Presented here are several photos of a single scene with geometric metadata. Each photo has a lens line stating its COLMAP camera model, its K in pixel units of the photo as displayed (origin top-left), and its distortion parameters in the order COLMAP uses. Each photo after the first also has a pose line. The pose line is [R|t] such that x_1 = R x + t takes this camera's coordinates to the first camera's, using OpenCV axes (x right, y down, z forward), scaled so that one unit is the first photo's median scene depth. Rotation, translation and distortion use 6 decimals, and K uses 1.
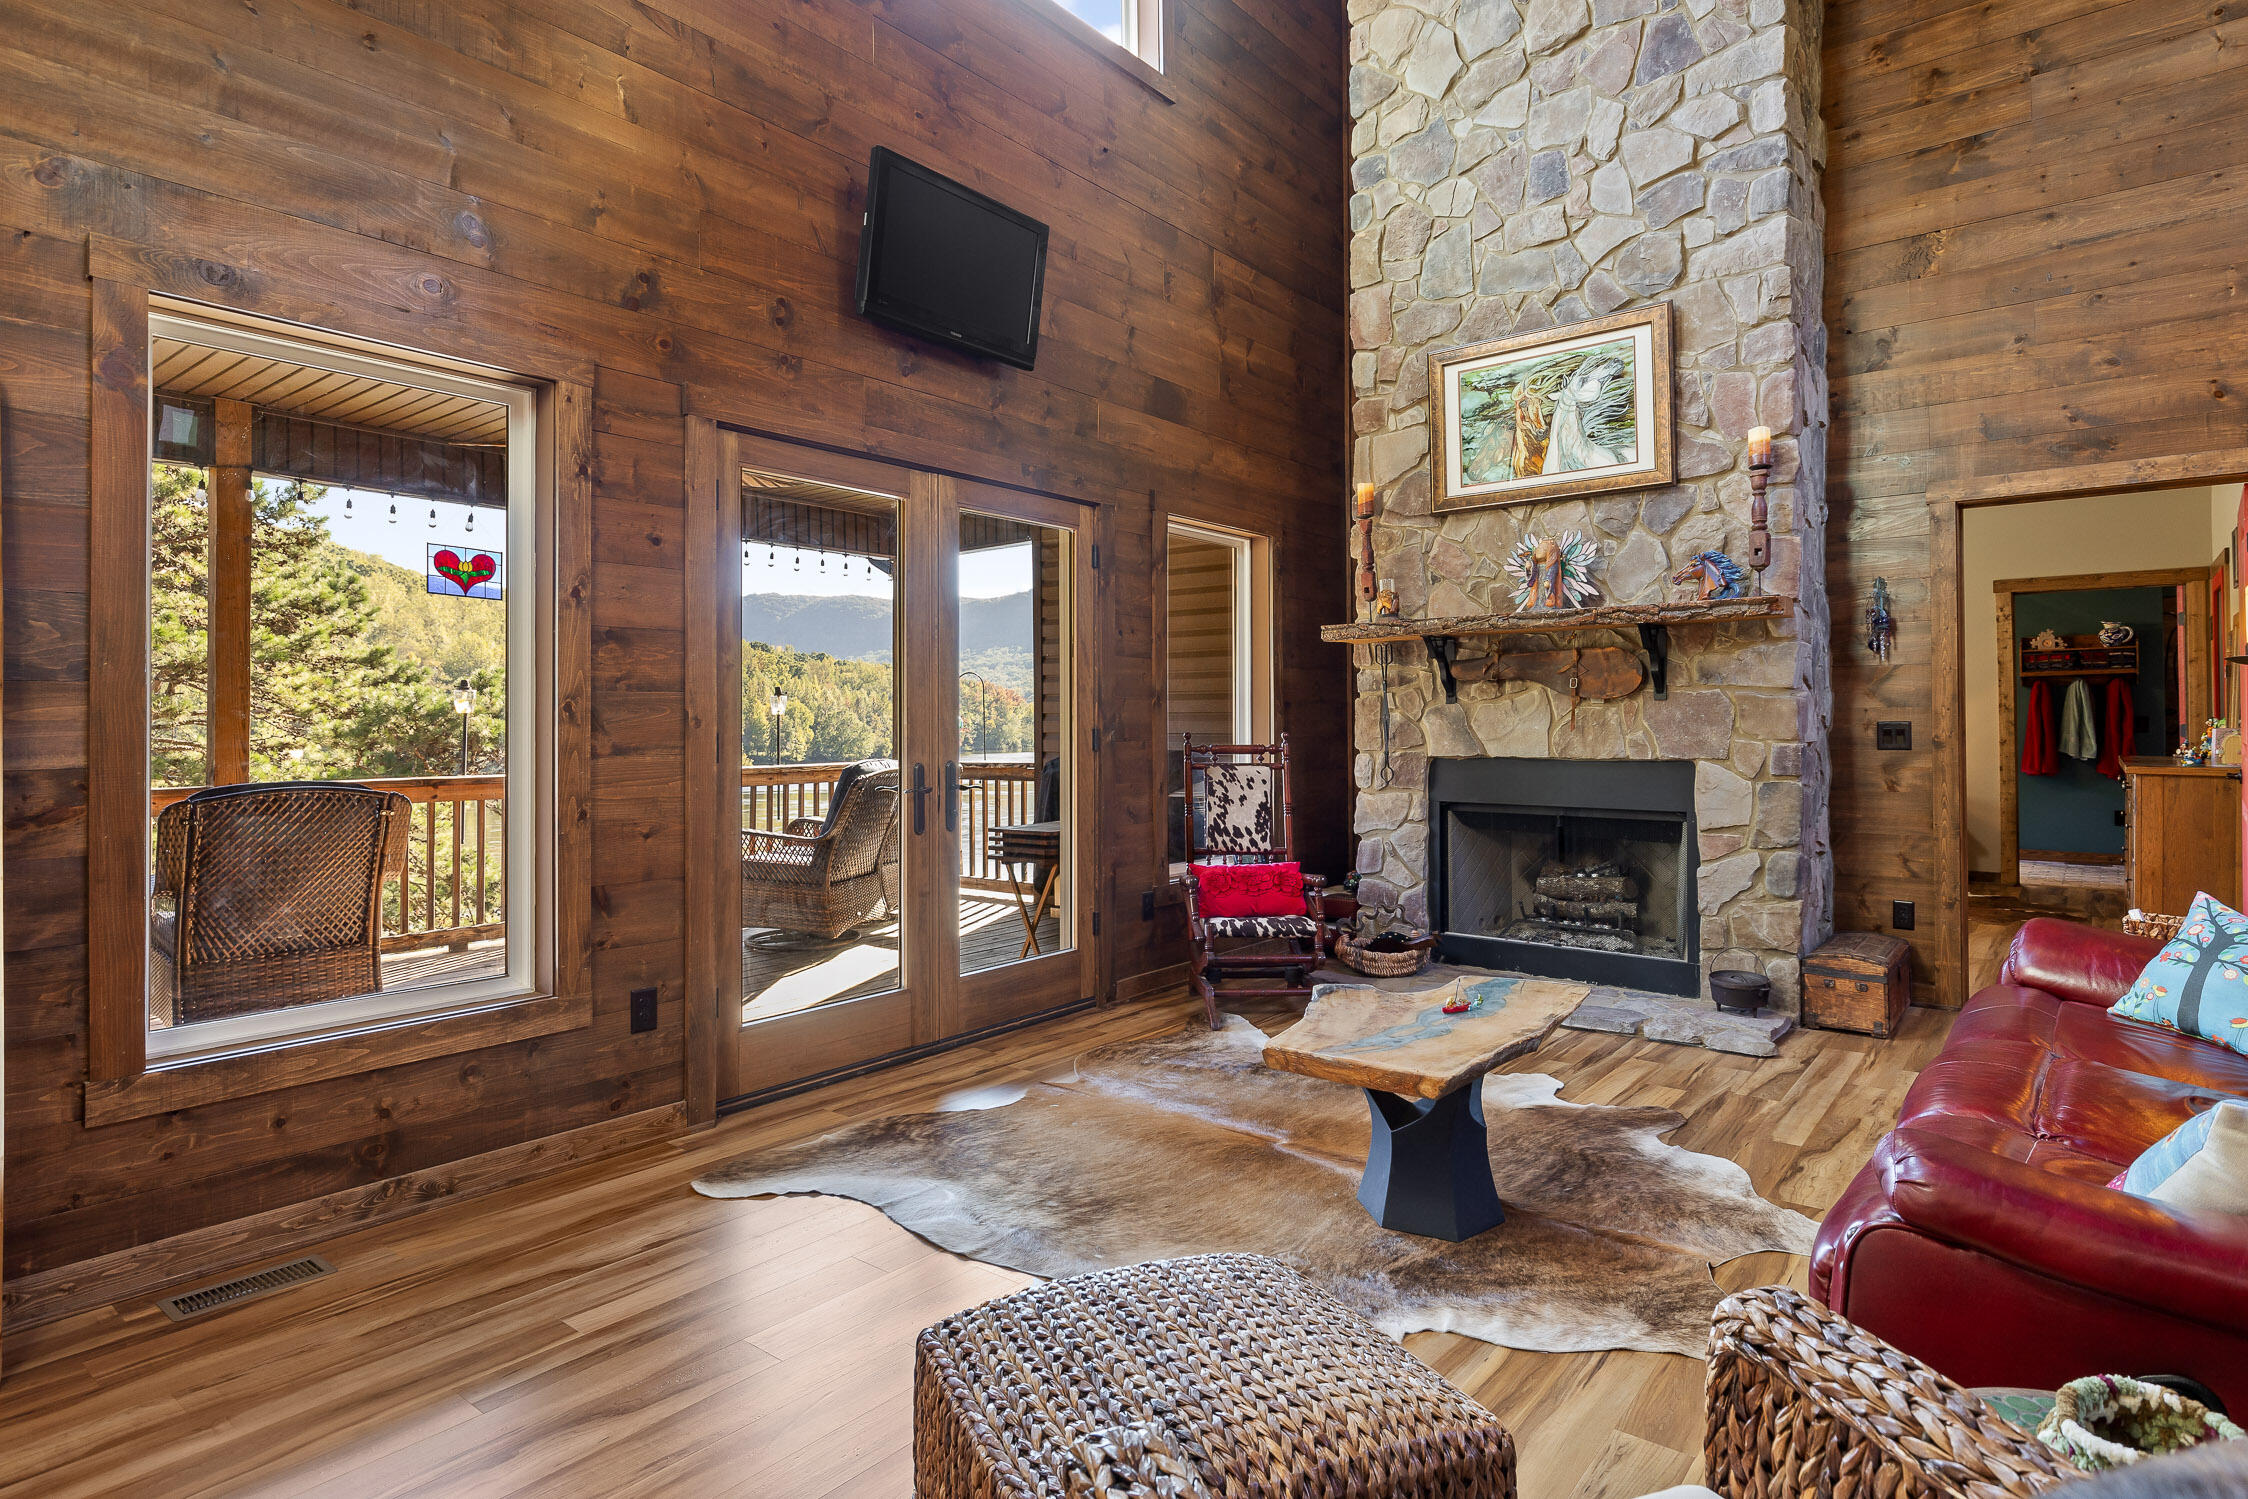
lens RADIAL K [[1207.4, 0, 1104.0], [0, 1207.4, 706.3], [0, 0, 1]] dist [-0.003453, -0.002087]
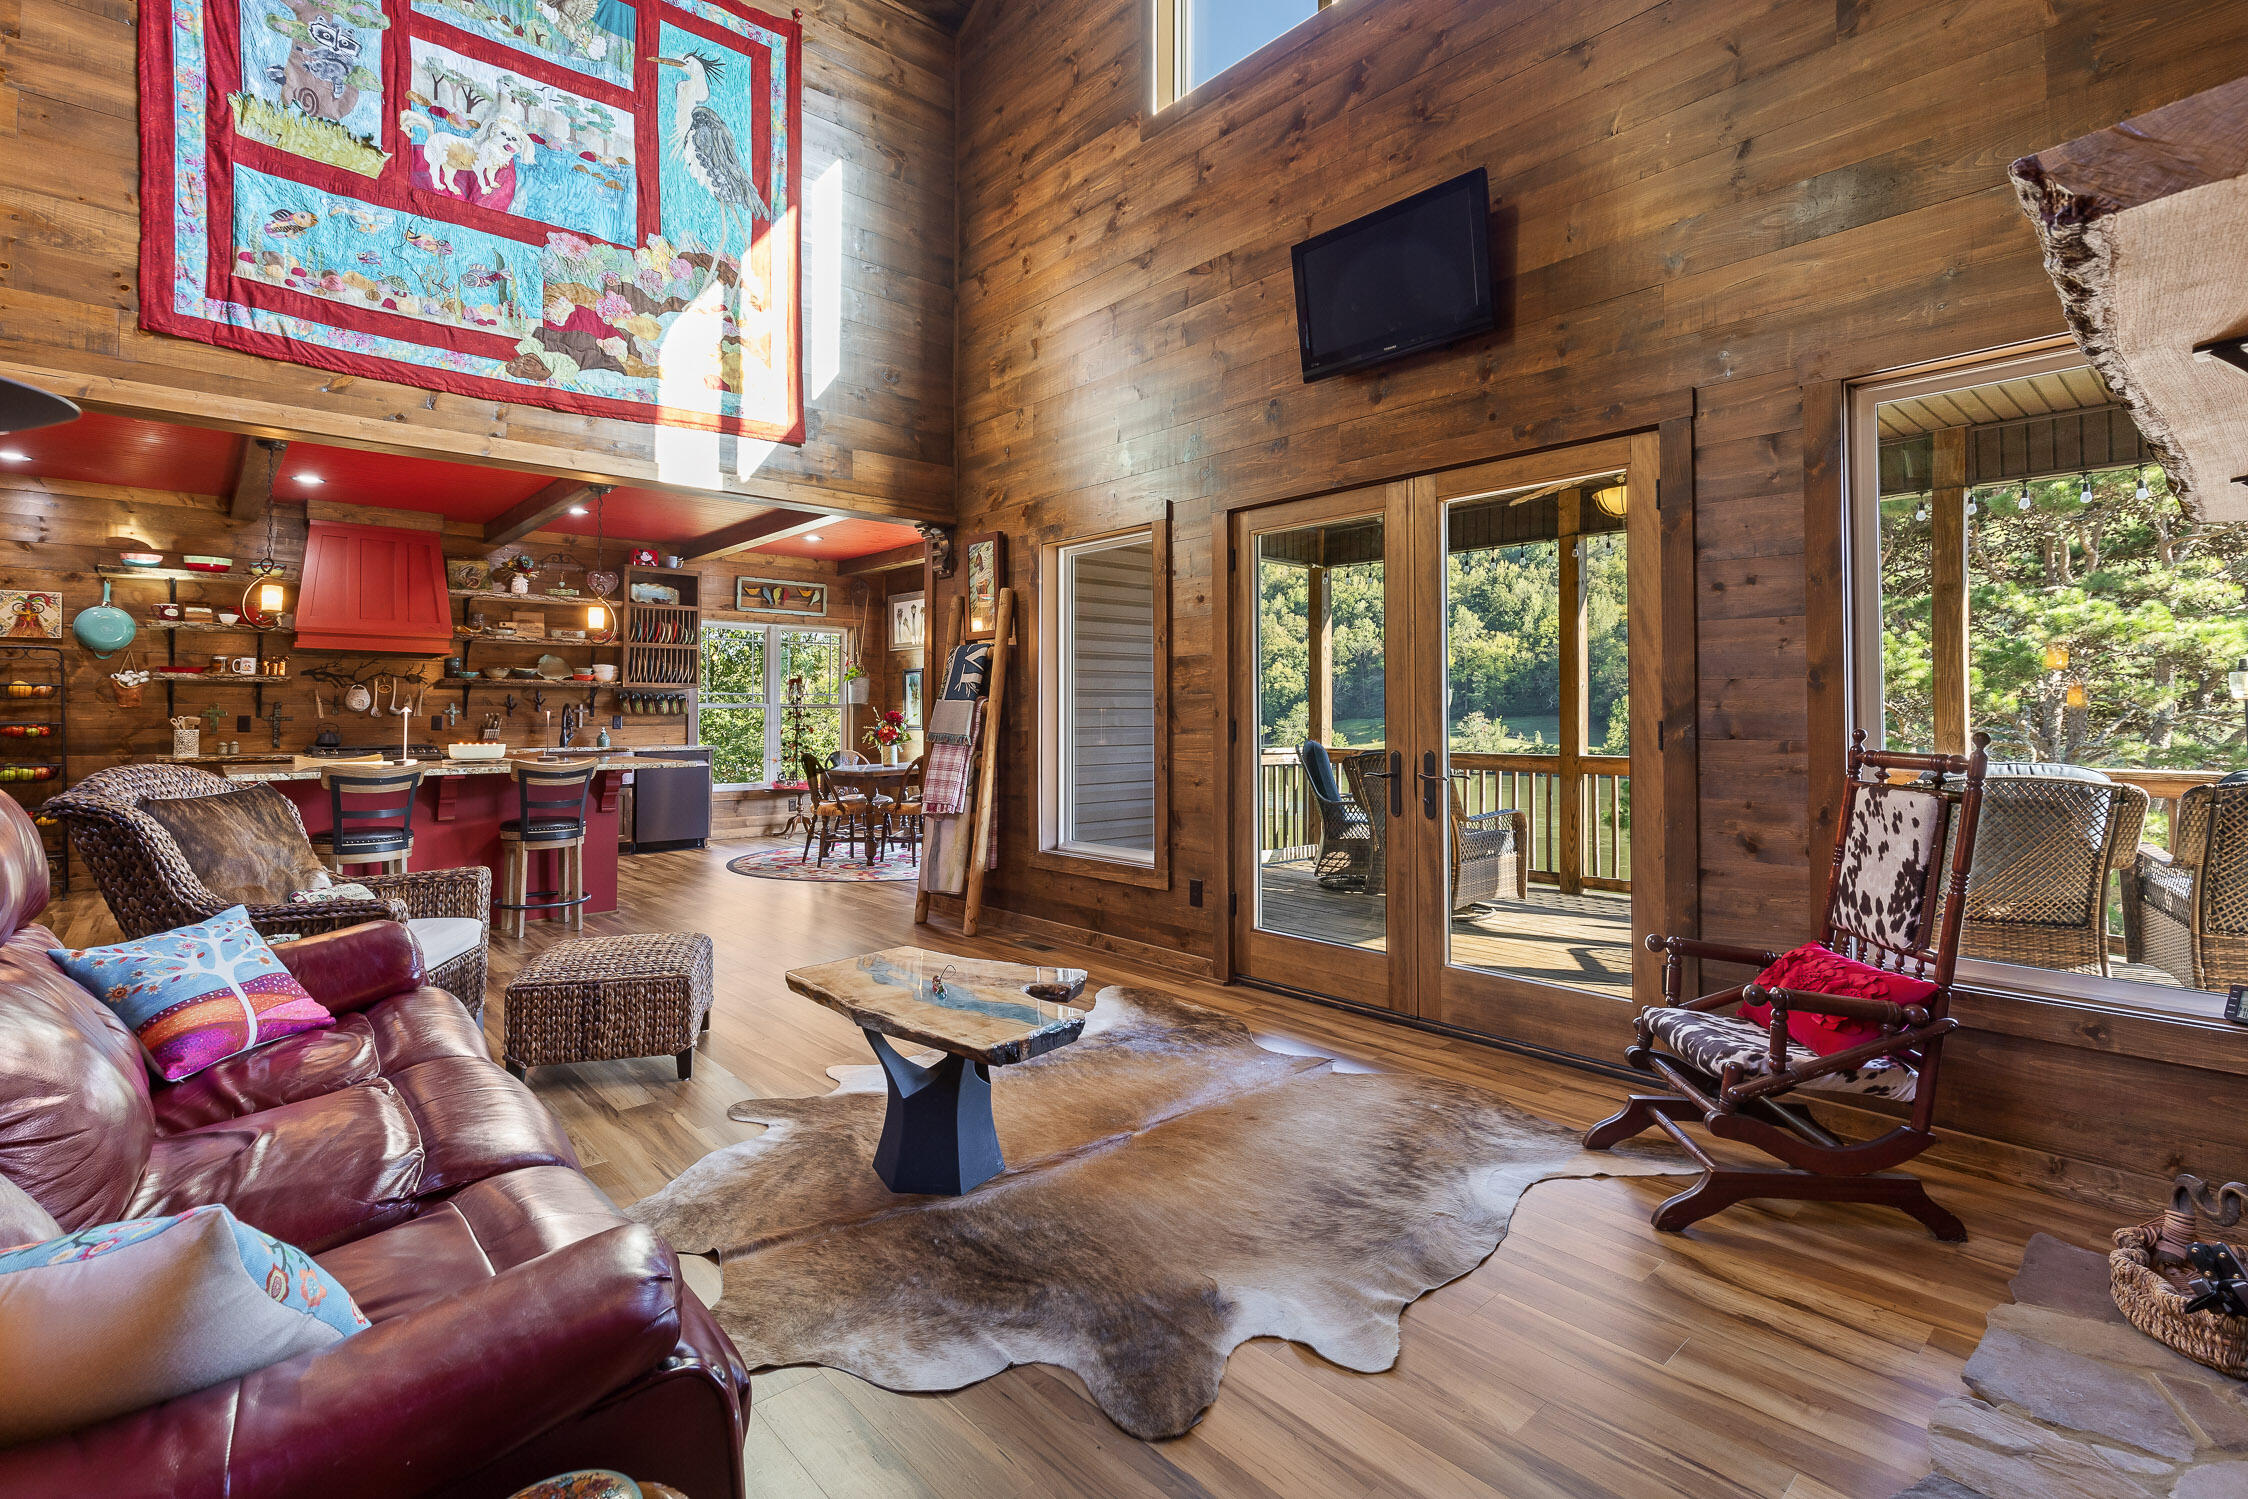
lens RADIAL K [[1017.4, 0, 1124.2], [0, 1017.4, 691.0], [0, 0, 1]] dist [0.009629, -0.003283]
pose [[-0.139791, -0.019069, -0.989997, 0.674018], [0.015173, 0.999656, -0.021398, 0.008177], [0.990065, -0.018013, -0.139454, 0.754383]]
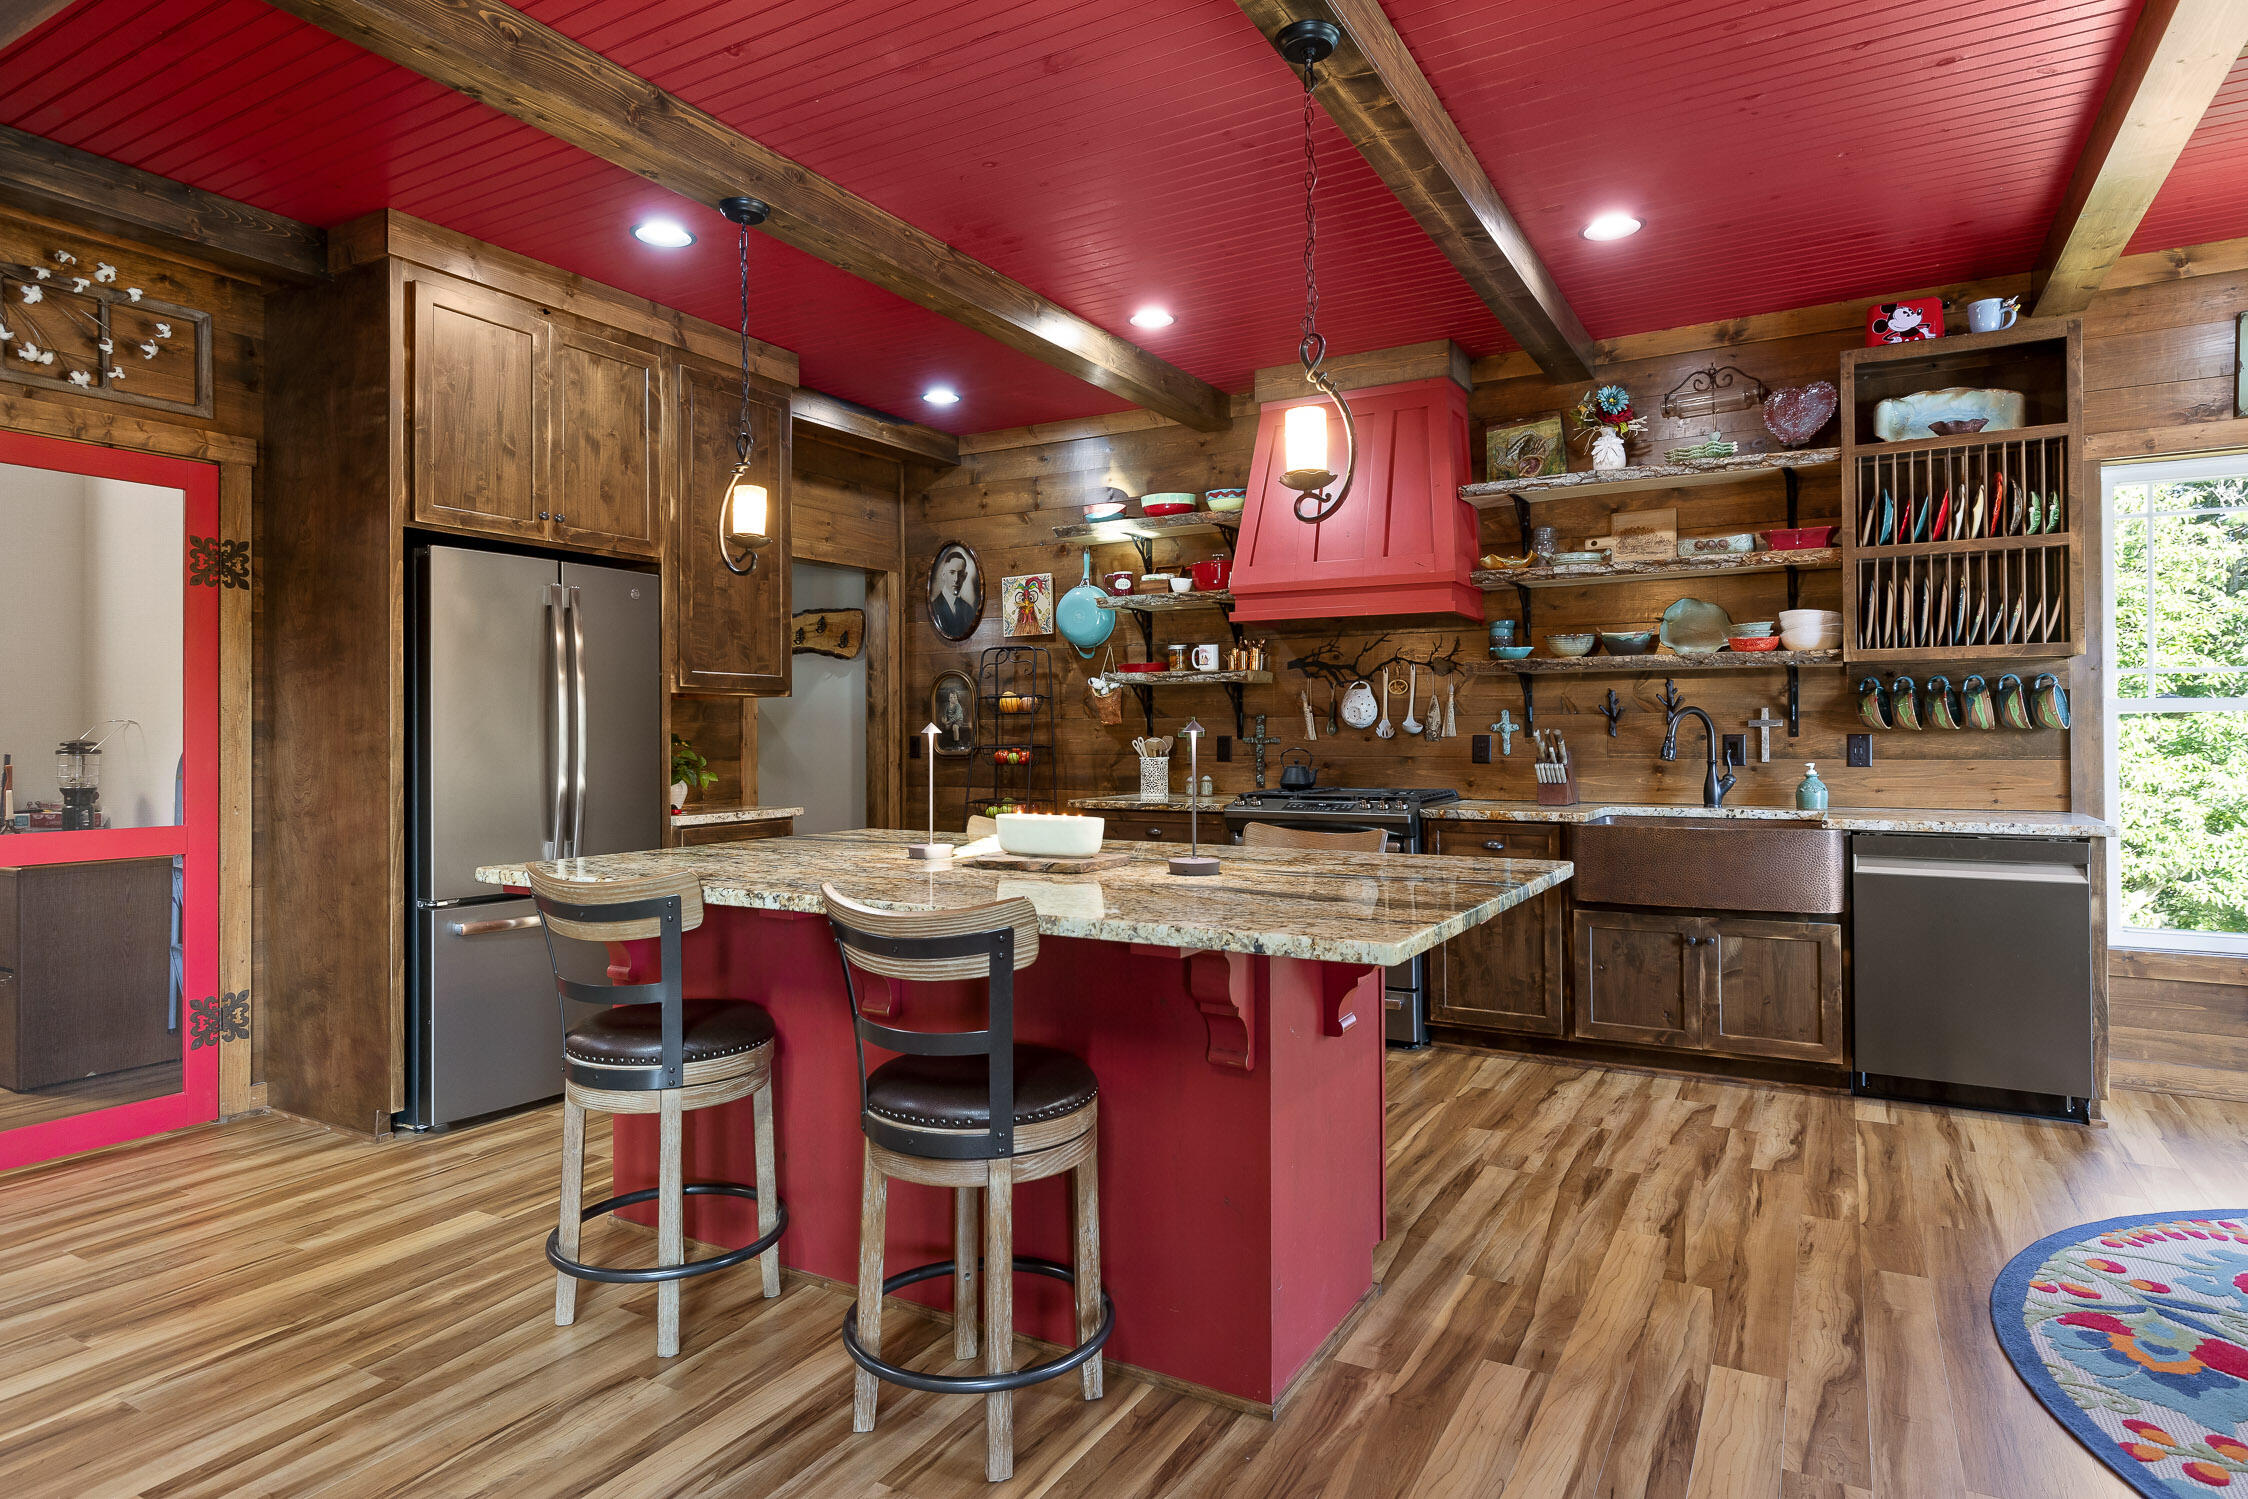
lens RADIAL K [[1265.0, 0, 1114.6], [0, 1265.0, 713.2], [0, 0, 1]] dist [0.000311, 0.004855]
pose [[-0.986683, 0.008126, -0.162451, -0.337213], [0.012709, 0.999549, -0.027195, 0.001733], [0.162157, -0.028898, -0.986342, 0.412179]]
